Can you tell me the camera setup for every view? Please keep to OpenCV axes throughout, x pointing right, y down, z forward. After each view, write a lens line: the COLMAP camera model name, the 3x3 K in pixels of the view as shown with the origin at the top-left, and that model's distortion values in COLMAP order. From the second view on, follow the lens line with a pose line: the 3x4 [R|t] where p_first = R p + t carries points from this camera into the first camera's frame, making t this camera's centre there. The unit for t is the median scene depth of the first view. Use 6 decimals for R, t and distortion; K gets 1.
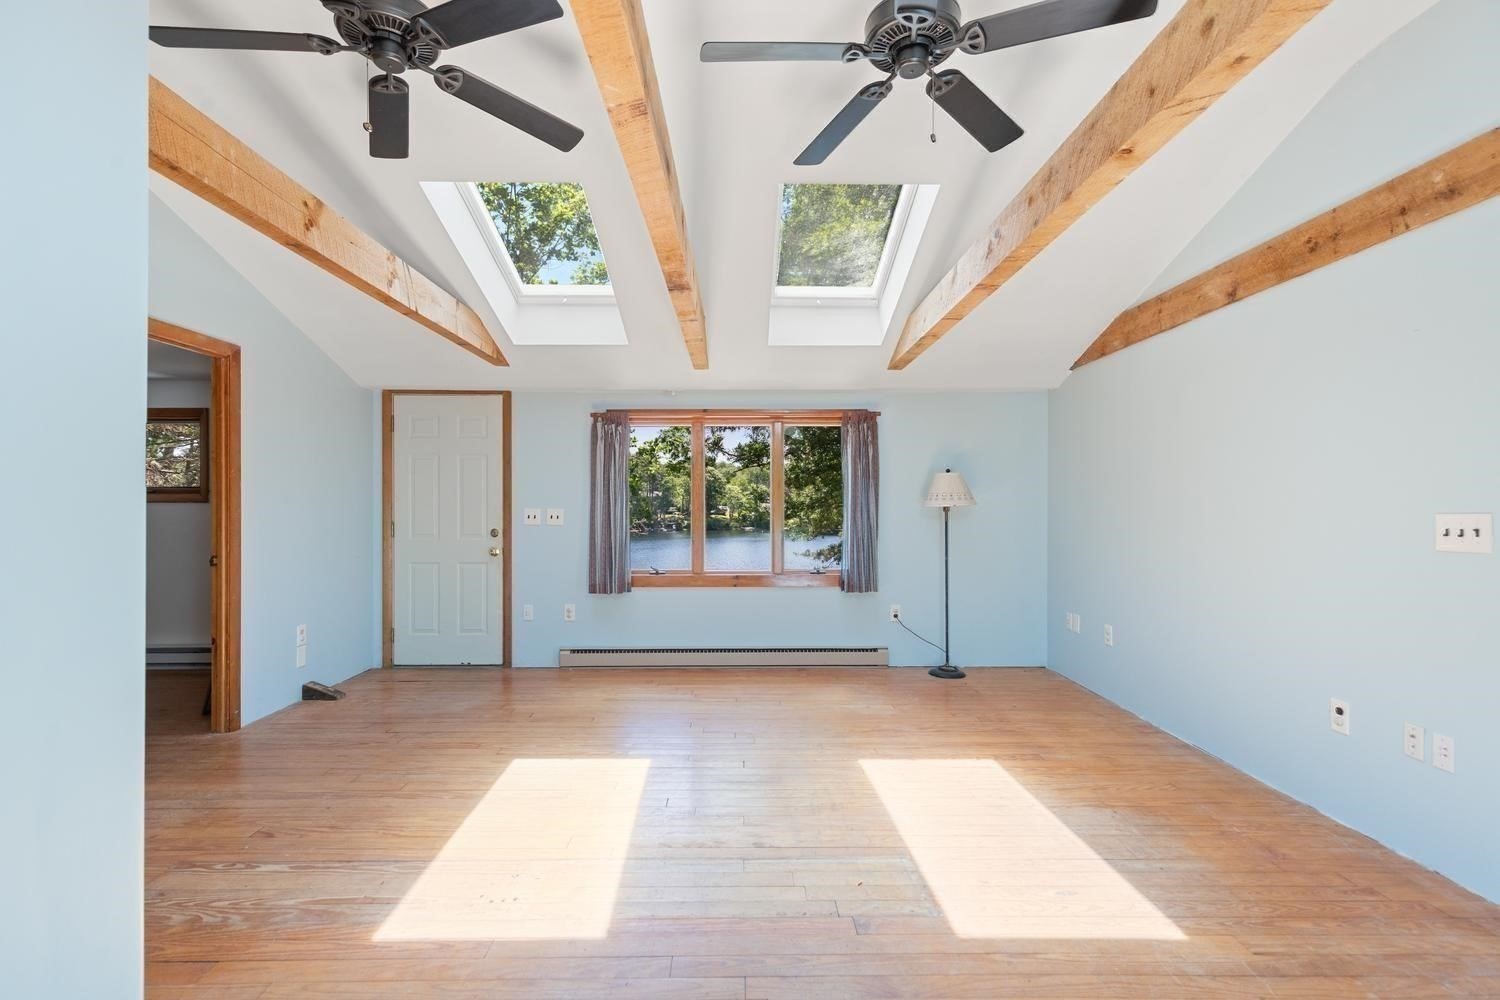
lens RADIAL K [[691.1, 0, 750.0], [0, 691.1, 500.0], [0, 0, 1]] dist [0.004840, 0.000114]
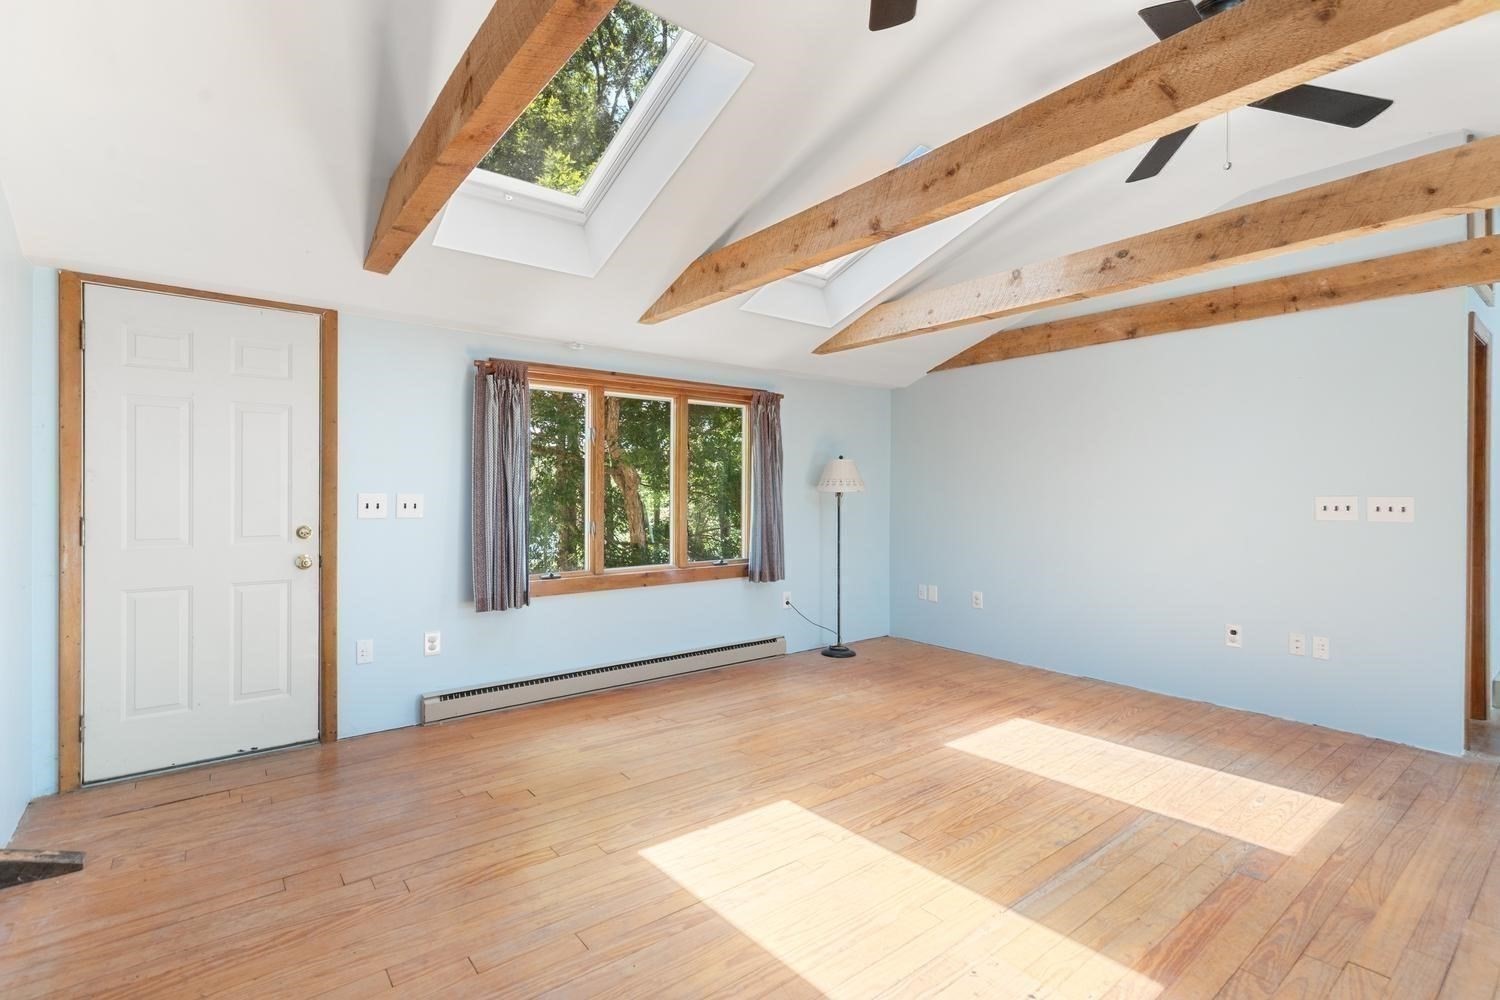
lens RADIAL K [[705.2, 0, 761.2], [0, 705.2, 490.0], [0, 0, 1]] dist [0.005705, -0.000434]
pose [[0.783691, 0.003931, 0.621138, -0.561537], [-0.007374, 0.999968, 0.002976, 0.005350], [-0.621107, -0.006912, 0.783695, 0.300211]]
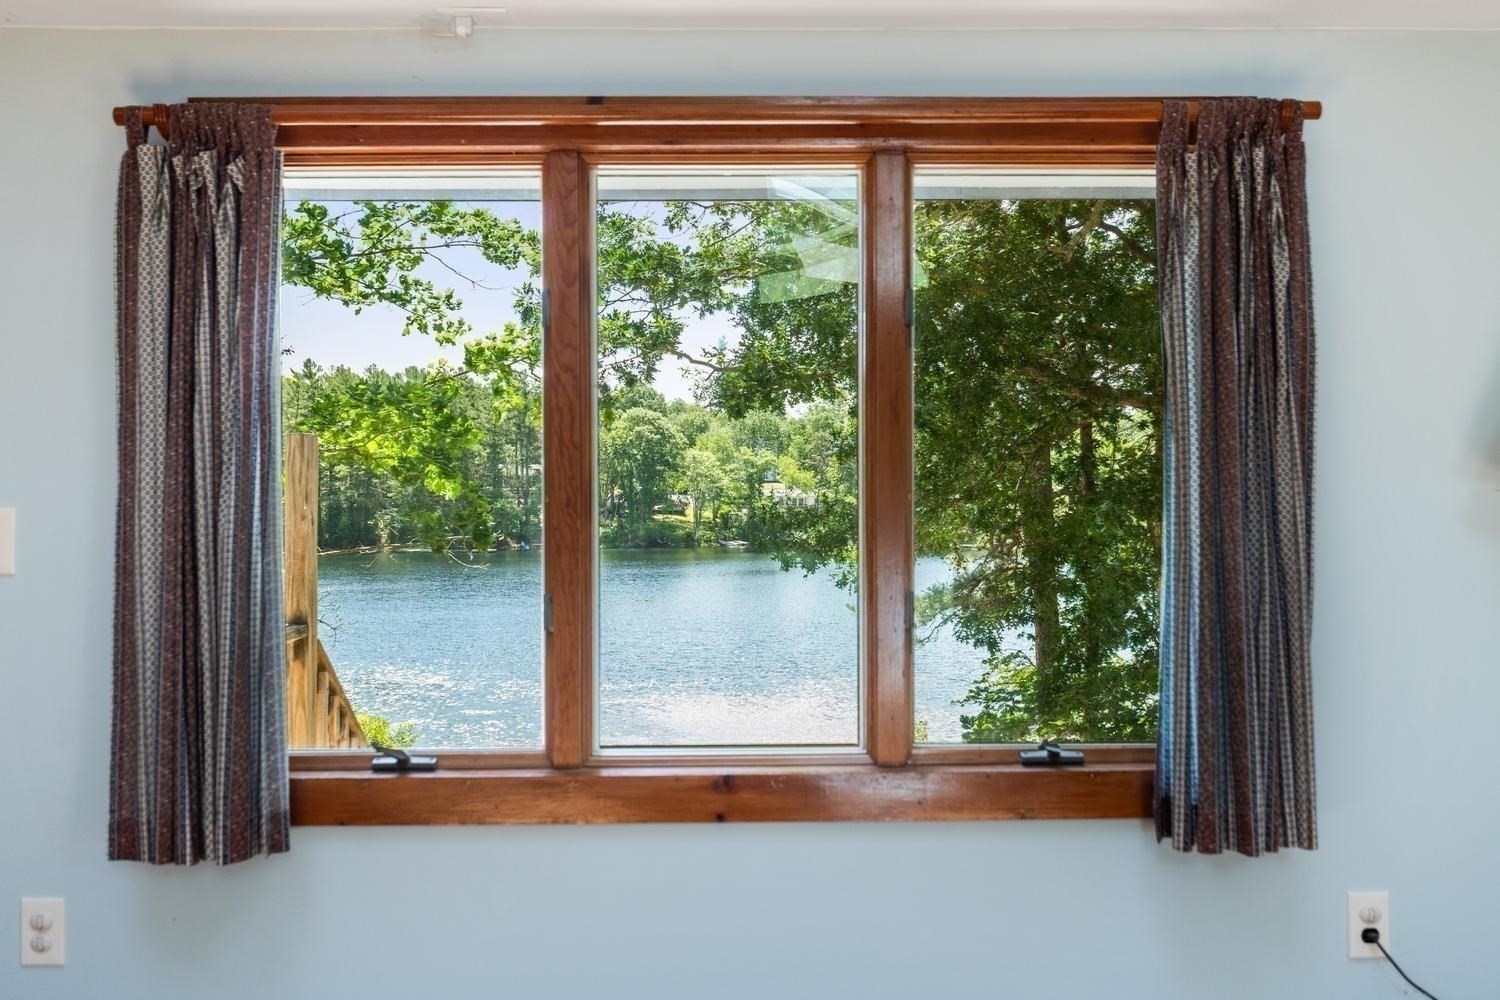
lens RADIAL K [[1472.8, 0, 750.0], [0, 1472.8, 500.0], [0, 0, 1]] dist [0.005422, 0.008895]
pose [[0.999958, -0.003785, 0.008341, -0.018480], [0.003684, 0.999921, 0.012005, 0.006277], [-0.008386, -0.011974, 0.999893, 0.603007]]
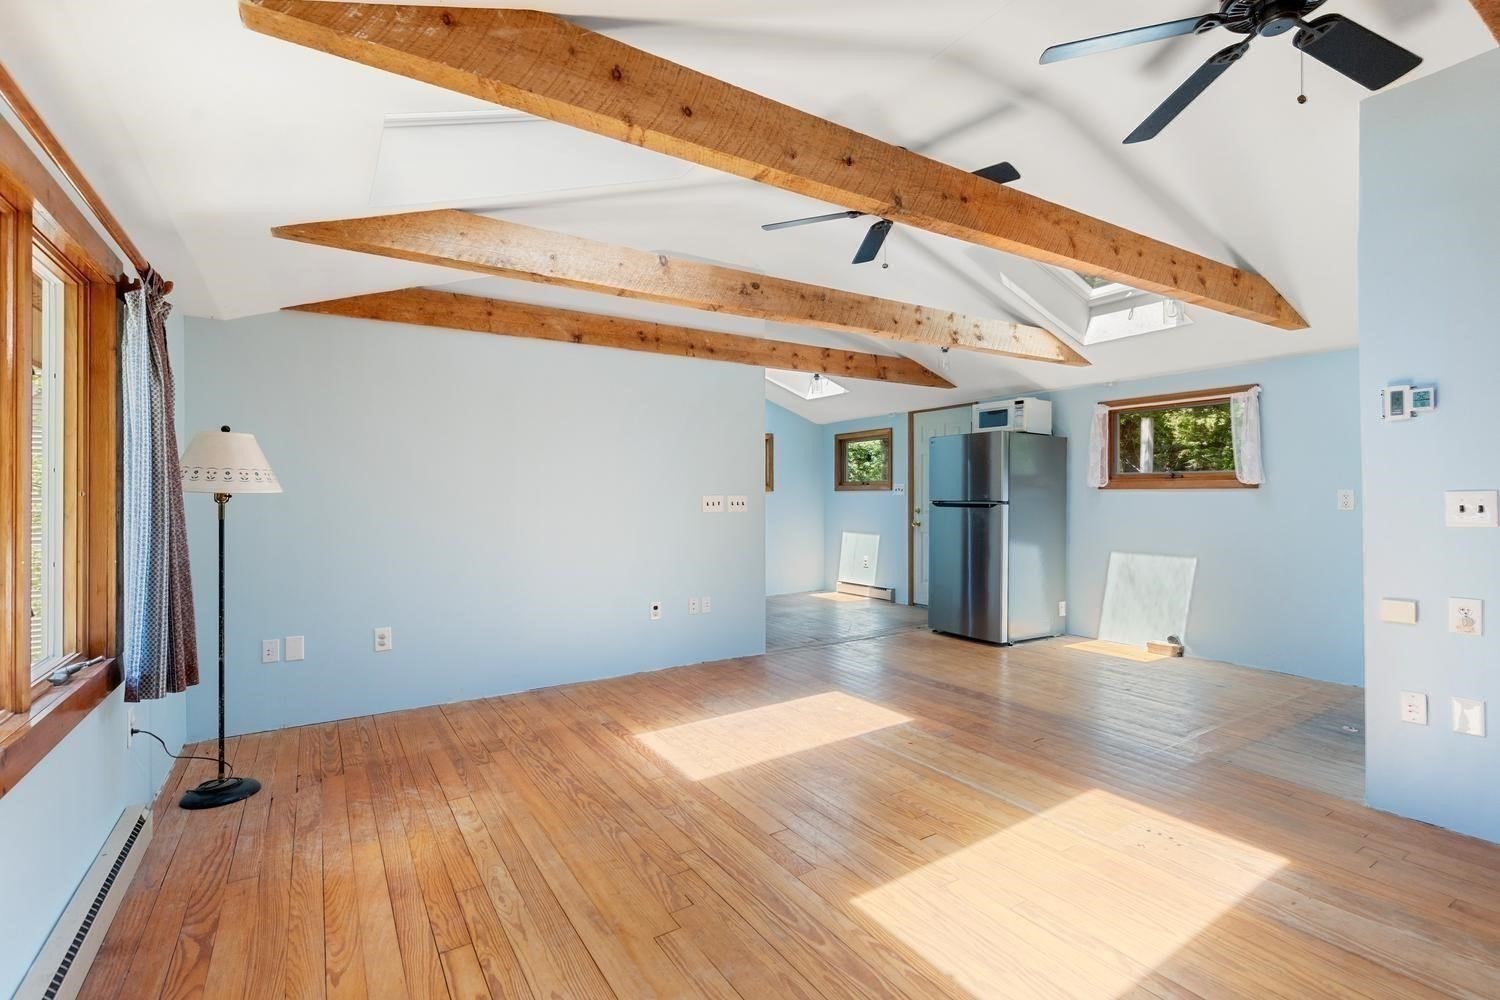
lens RADIAL K [[680.4, 0, 756.9], [0, 680.4, 491.6], [0, 0, 1]] dist [0.003489, 0.000080]
pose [[-0.539692, 0.006595, 0.841837, -0.497017], [-0.001729, 0.999959, -0.008943, 0.015314], [-0.841861, -0.006282, -0.539658, 1.136685]]
